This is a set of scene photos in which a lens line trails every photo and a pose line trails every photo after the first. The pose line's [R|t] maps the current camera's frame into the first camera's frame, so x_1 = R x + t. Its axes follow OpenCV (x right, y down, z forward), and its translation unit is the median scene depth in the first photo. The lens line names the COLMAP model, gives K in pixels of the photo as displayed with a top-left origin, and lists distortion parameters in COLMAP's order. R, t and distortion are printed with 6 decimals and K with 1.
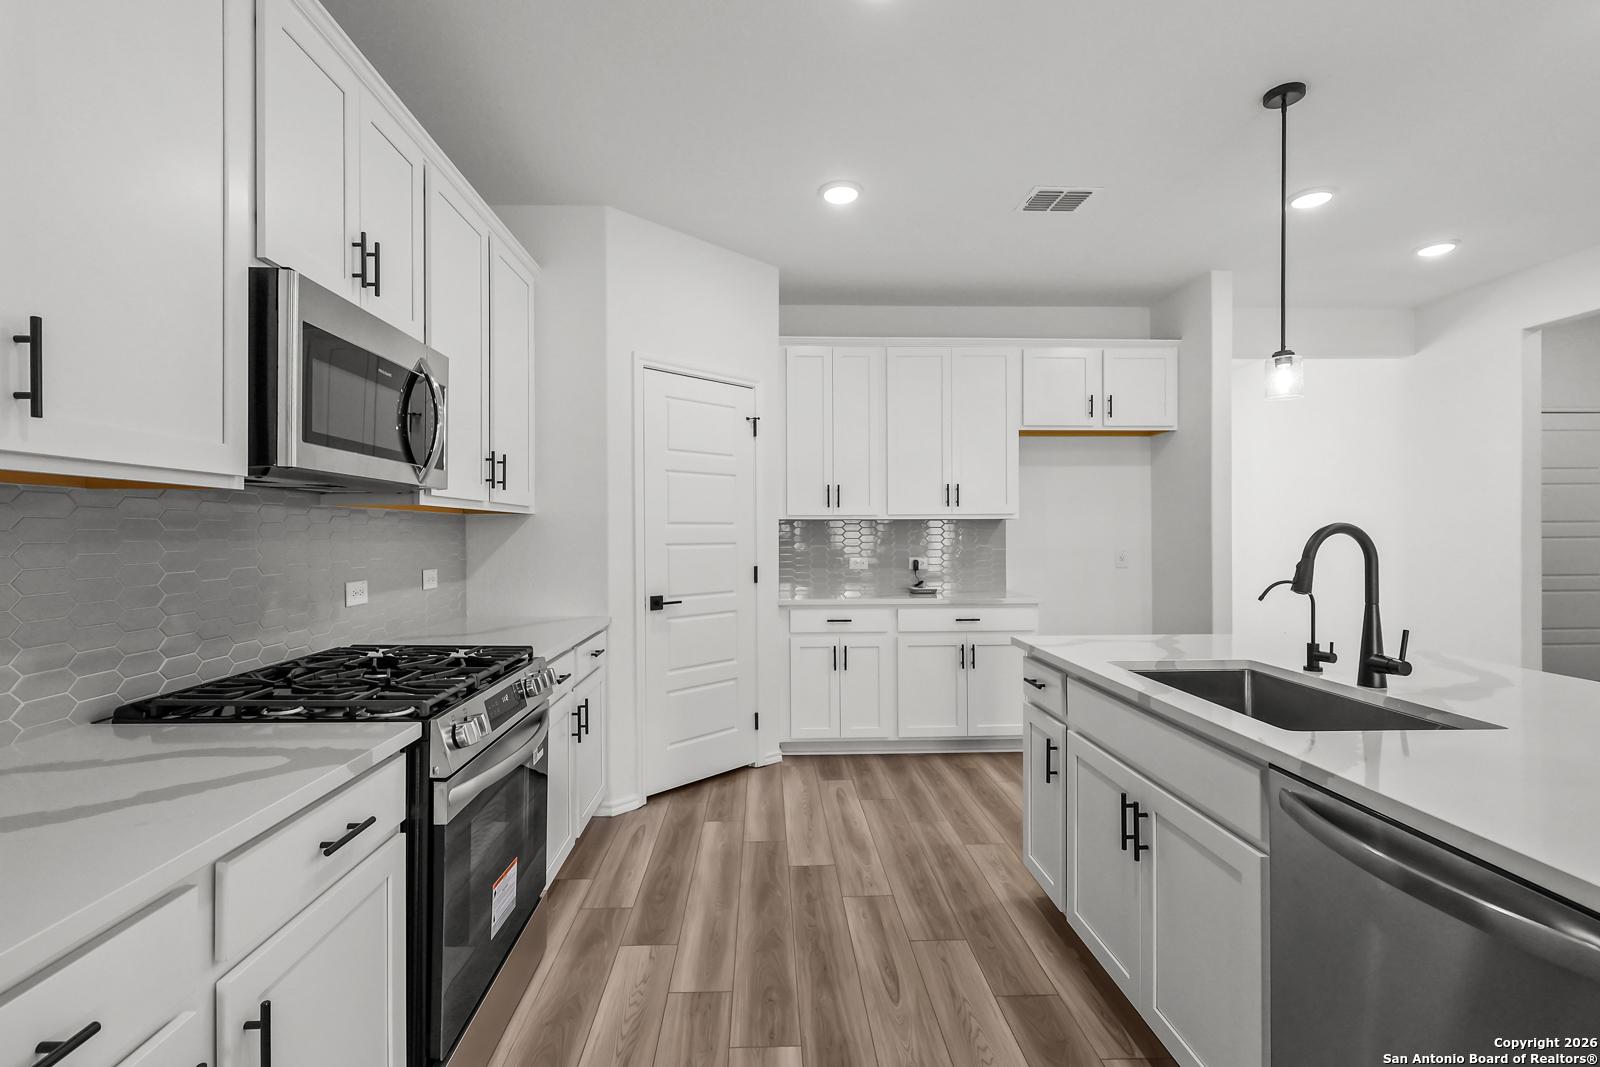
lens RADIAL K [[745.8, 0, 791.4], [0, 745.8, 534.0], [0, 0, 1]] dist [-0.003146, 0.001366]
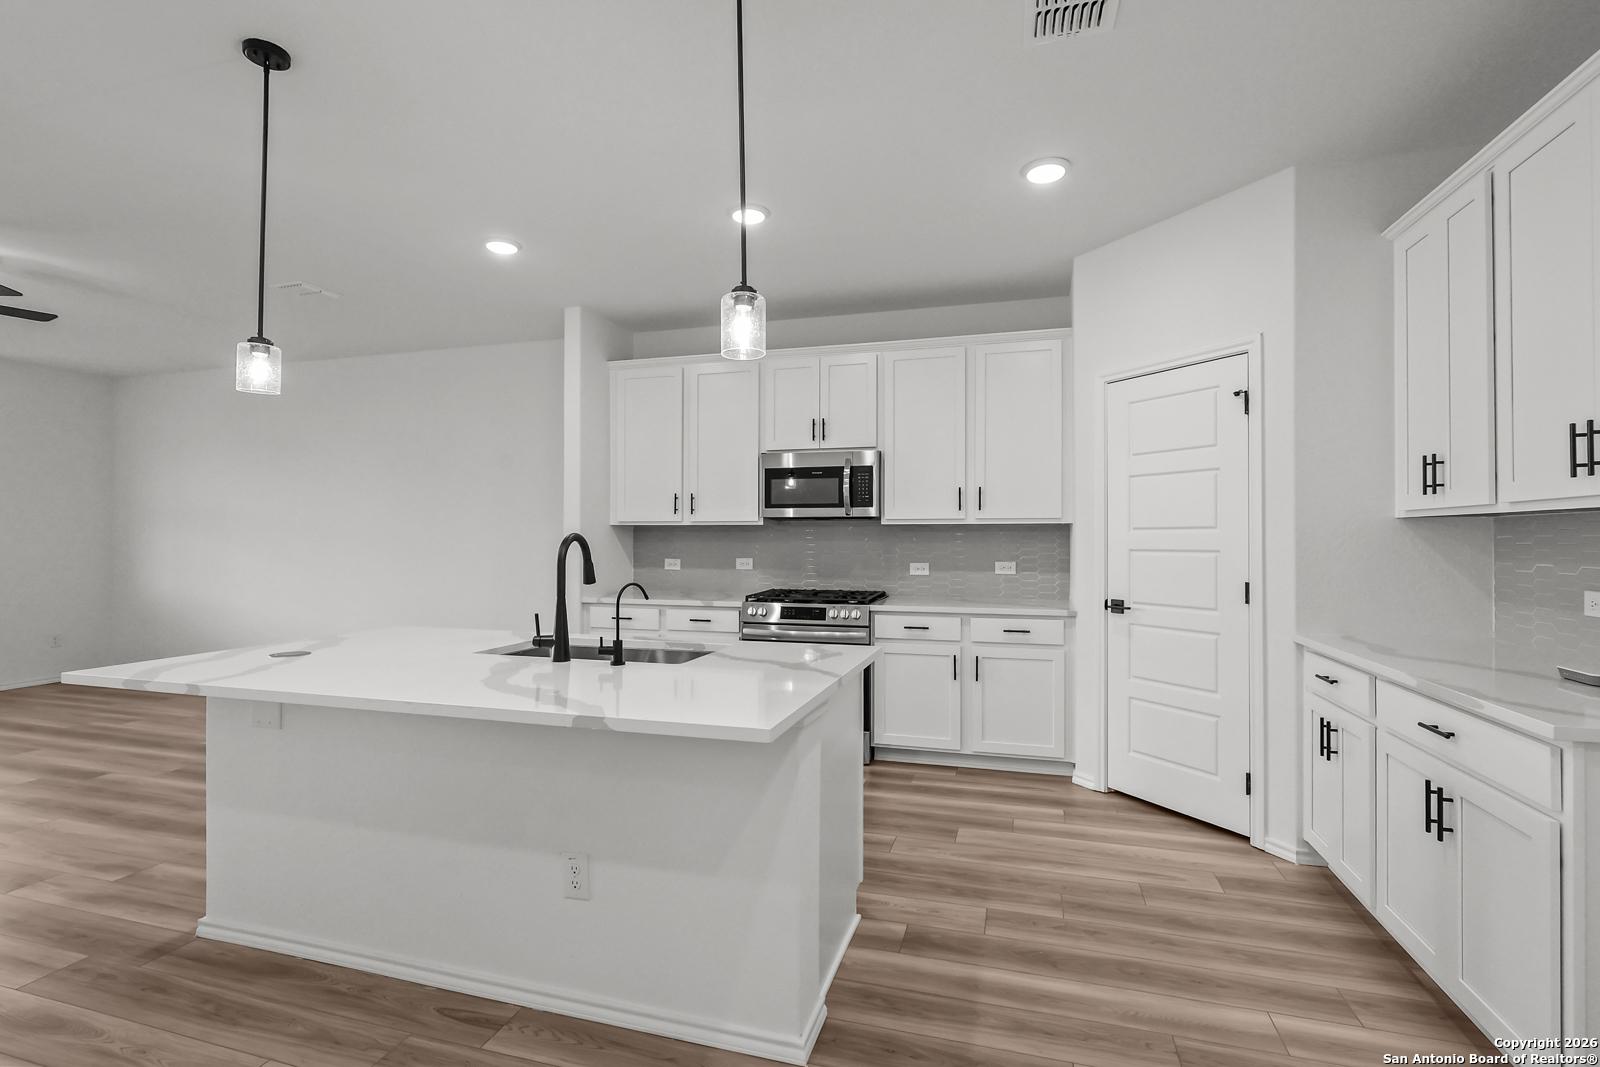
lens RADIAL K [[745.8, 0, 795.2], [0, 745.8, 530.0], [0, 0, 1]] dist [-0.003146, 0.001366]
pose [[-0.329525, -0.006704, -0.944123, 0.971786], [-0.000063, 0.999975, -0.007078, -0.006137], [0.944147, -0.002273, -0.329517, 0.943624]]
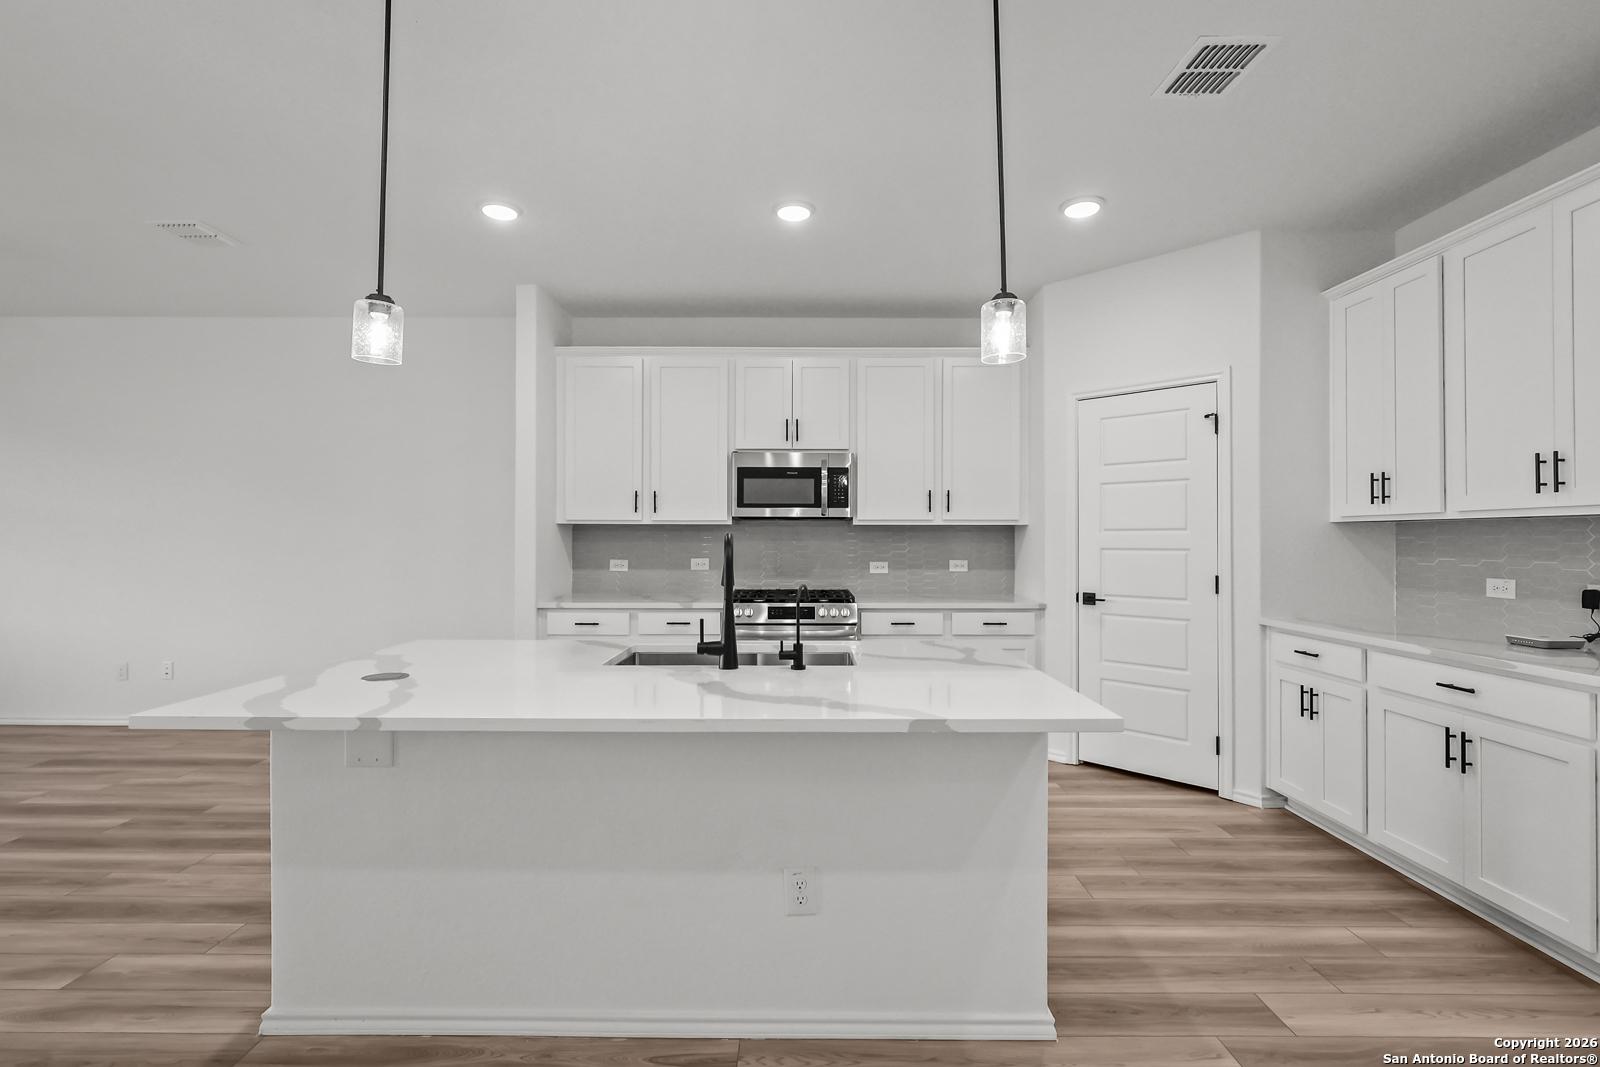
lens RADIAL K [[745.8, 0, 793.2], [0, 745.8, 529.7], [0, 0, 1]] dist [-0.003146, 0.001366]
pose [[-0.048625, -0.007236, -0.998791, 1.035532], [-0.002323, 0.999972, -0.007131, -0.005998], [0.998814, 0.001973, -0.048641, 0.609696]]
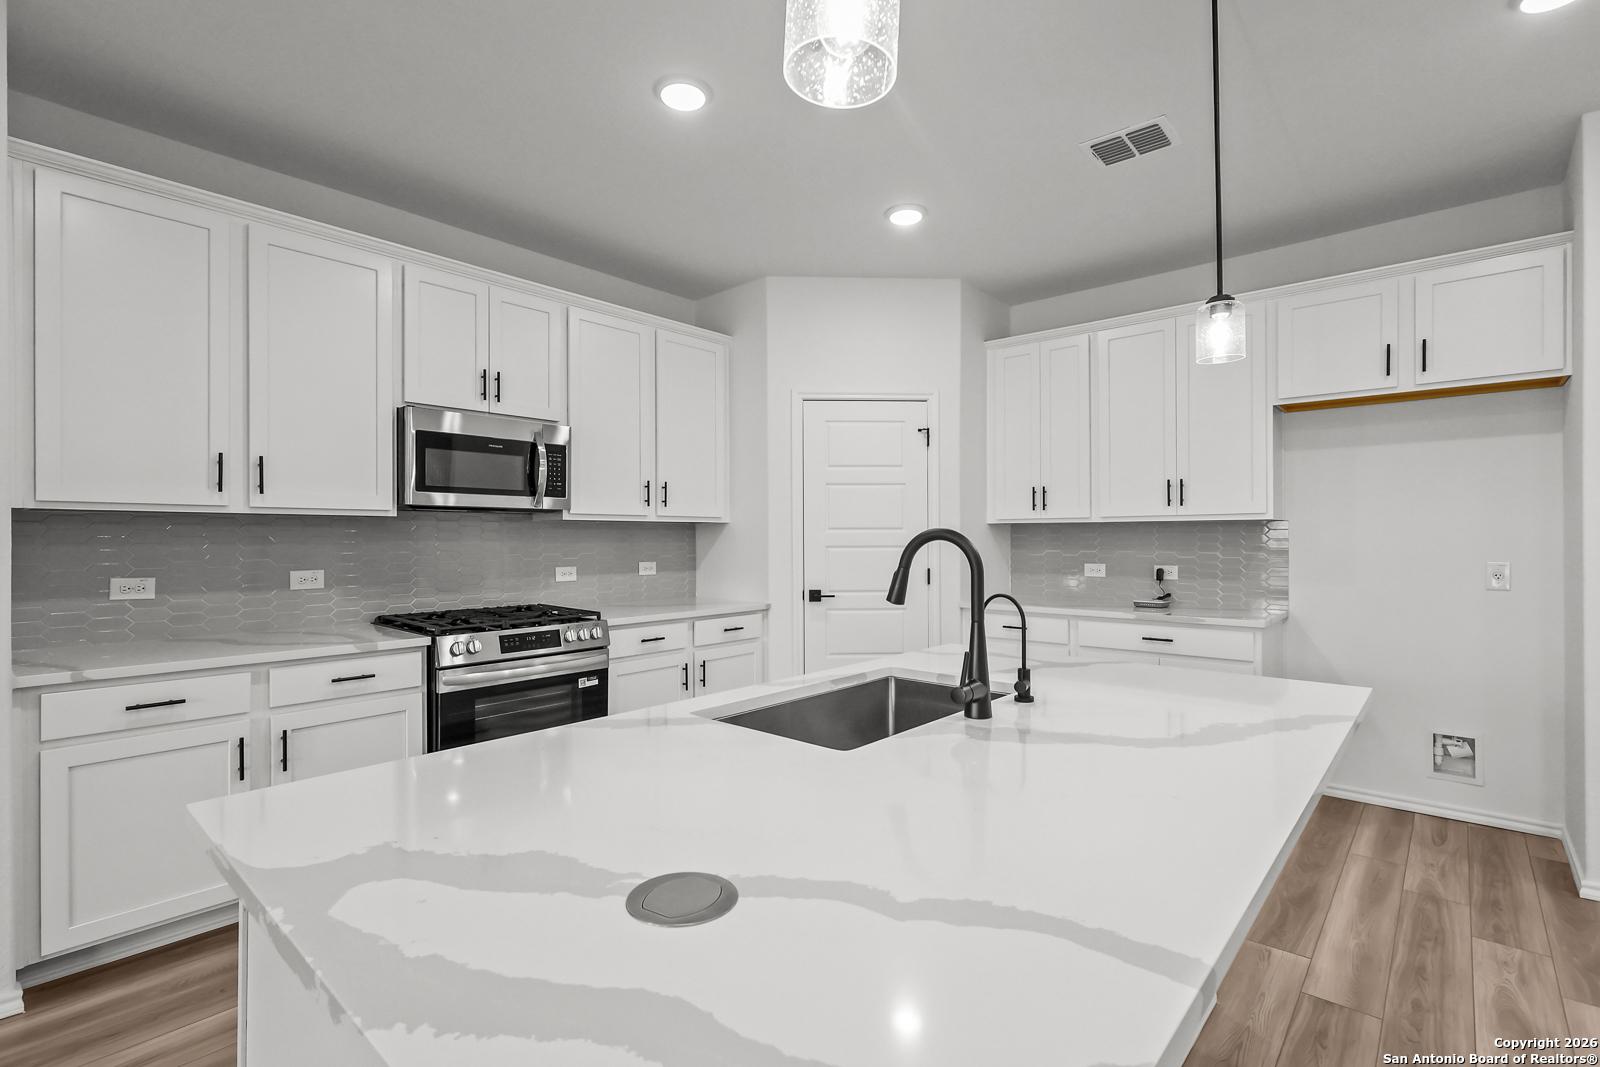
lens RADIAL K [[745.8, 0, 801.0], [0, 745.8, 535.7], [0, 0, 1]] dist [-0.003146, 0.001366]
pose [[0.719260, 0.000542, -0.694740, 0.649874], [-0.001778, 0.999998, -0.001061, -0.002091], [0.694738, 0.001998, 0.719260, 0.127696]]
